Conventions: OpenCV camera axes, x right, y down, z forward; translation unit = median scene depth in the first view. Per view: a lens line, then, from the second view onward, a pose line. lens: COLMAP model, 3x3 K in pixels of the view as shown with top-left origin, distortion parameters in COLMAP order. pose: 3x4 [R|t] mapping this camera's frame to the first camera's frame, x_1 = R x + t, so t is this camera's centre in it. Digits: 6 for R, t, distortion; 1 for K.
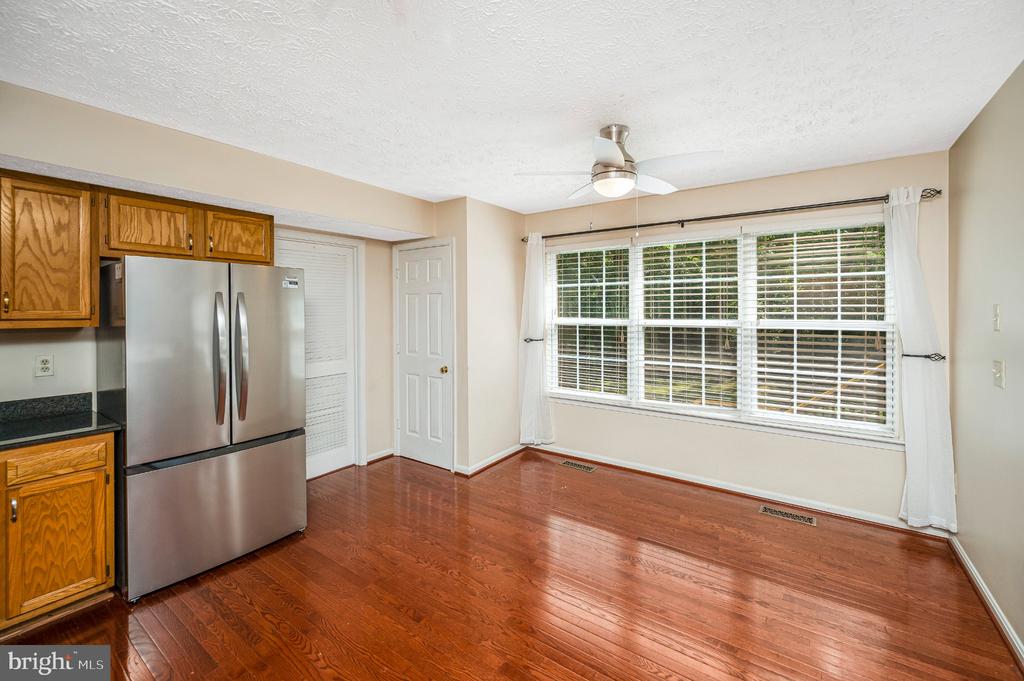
lens RADIAL K [[425.0, 0, 525.0], [0, 425.0, 311.3], [0, 0, 1]] dist [-0.000935, -0.000293]
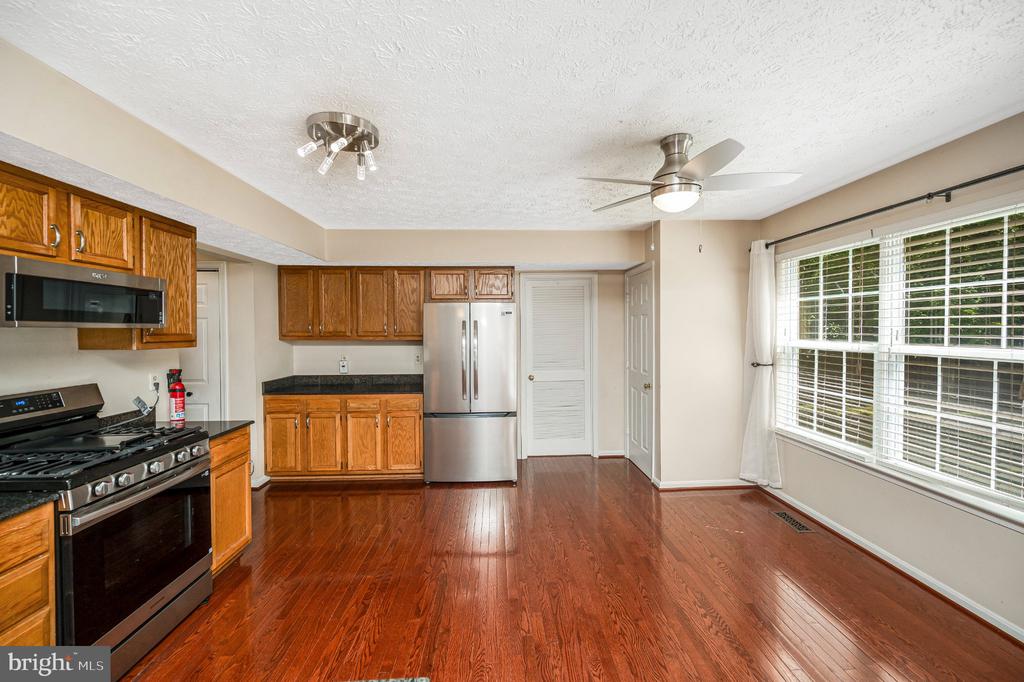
lens RADIAL K [[425.3, 0, 518.7], [0, 425.3, 337.1], [0, 0, 1]] dist [0.000743, 0.000083]
pose [[0.601538, 0.015762, -0.798688, 0.649899], [0.003847, 0.999737, 0.022628, -0.015050], [0.798835, -0.016684, 0.601319, 0.140290]]
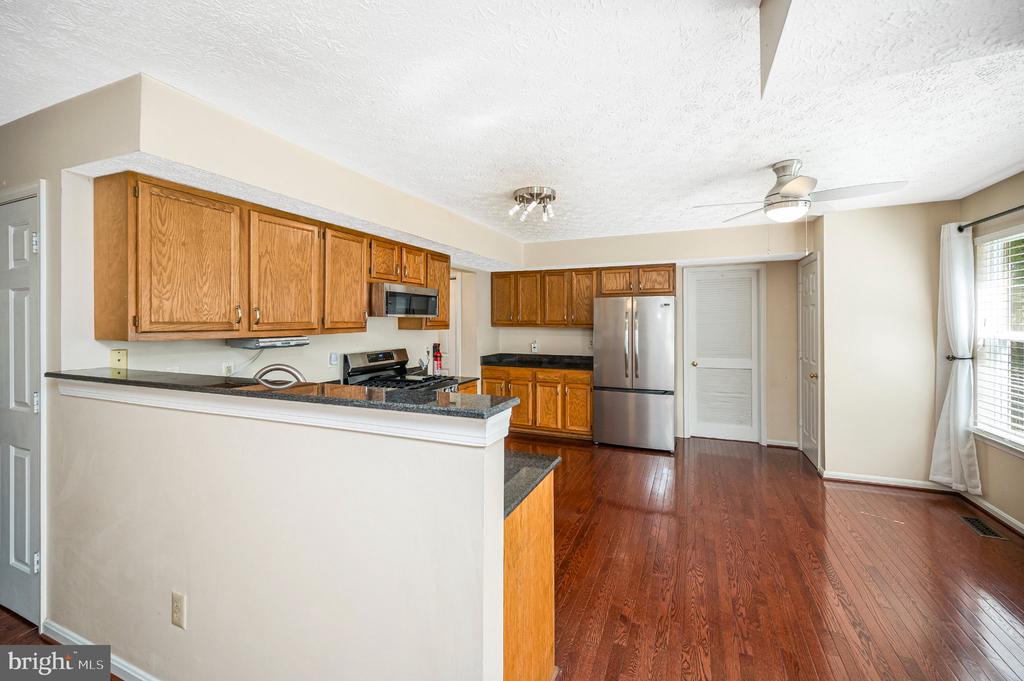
lens RADIAL K [[433.6, 0, 503.3], [0, 433.6, 323.0], [0, 0, 1]] dist [0.001290, 0.000026]
pose [[0.177782, 0.009009, -0.984029, 1.041948], [0.002370, 0.999951, 0.009583, -0.011553], [0.984067, -0.004035, 0.177752, 0.046671]]
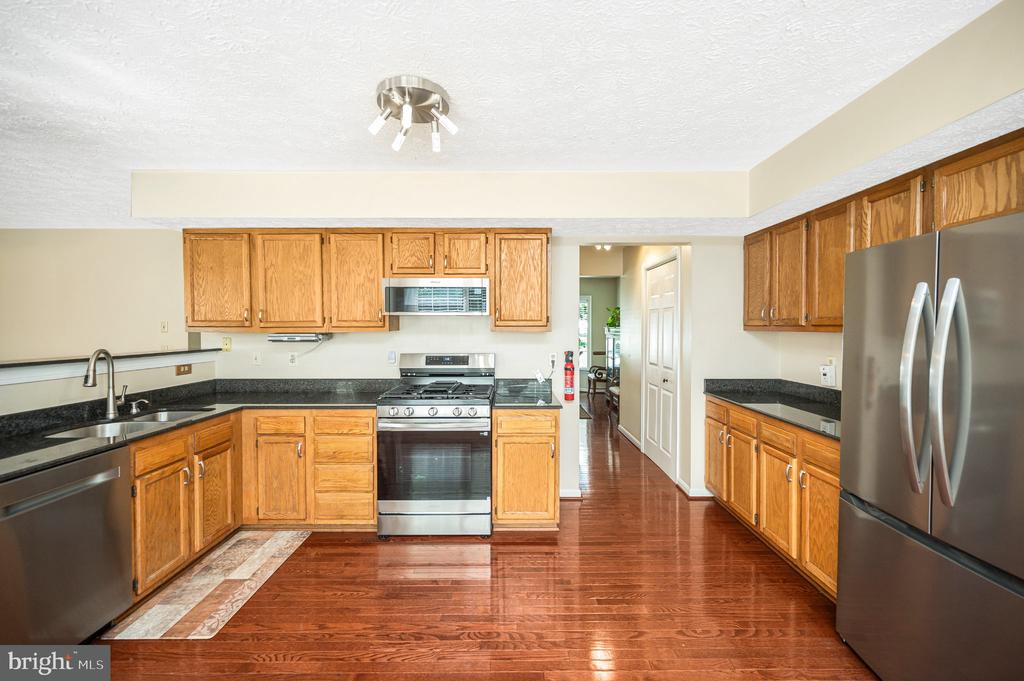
lens RADIAL K [[422.3, 0, 506.9], [0, 422.3, 333.9], [0, 0, 1]] dist [-0.001542, -0.000015]
pose [[-0.833808, 0.012365, -0.551916, 0.122657], [0.004746, 0.999873, 0.015230, 0.015756], [0.552035, 0.010080, -0.833760, 1.023907]]
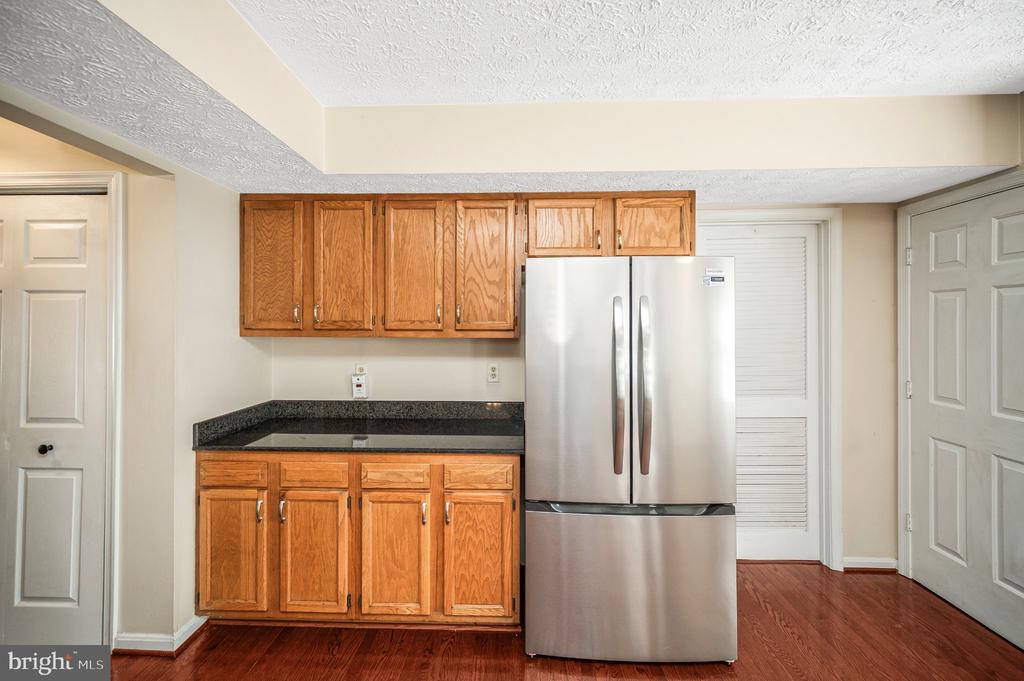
lens RADIAL K [[419.2, 0, 508.3], [0, 419.2, 327.1], [0, 0, 1]] dist [0.001440, 0.000135]
pose [[0.533434, 0.006546, -0.845817, -0.171607], [-0.000602, 0.999973, 0.007360, 0.003400], [0.845842, -0.003417, 0.533423, 0.384314]]
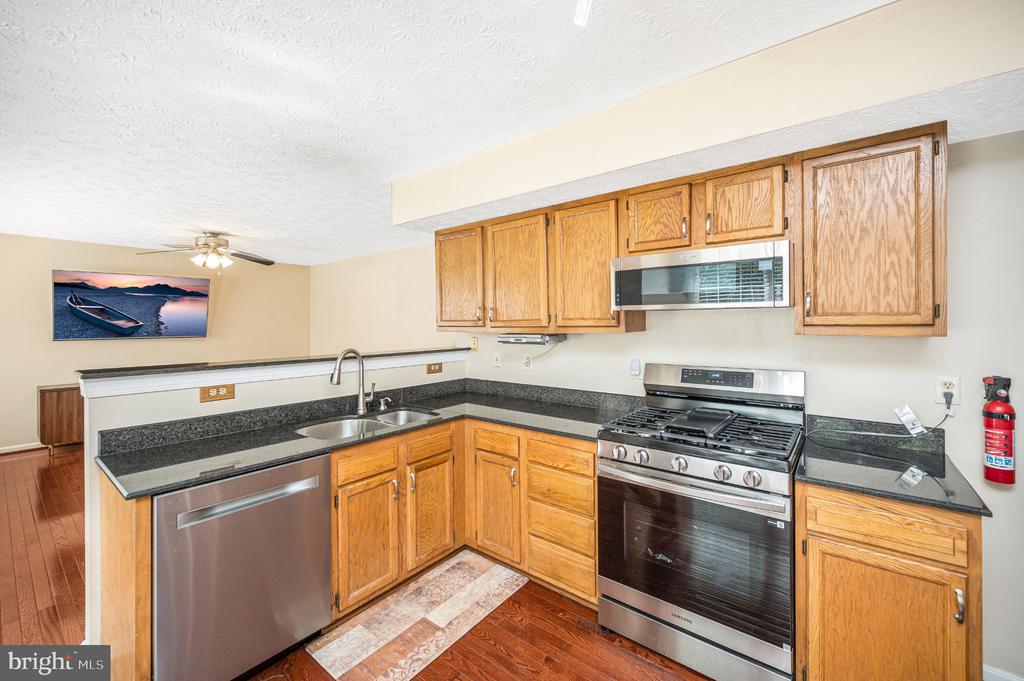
lens RADIAL K [[414.2, 0, 514.6], [0, 414.2, 324.0], [0, 0, 1]] dist [0.000559, 0.000113]
pose [[-0.996889, 0.009891, 0.078190, -0.092985], [0.009763, 0.999950, -0.002008, 0.007279], [-0.078206, -0.001238, -0.996936, 0.715708]]
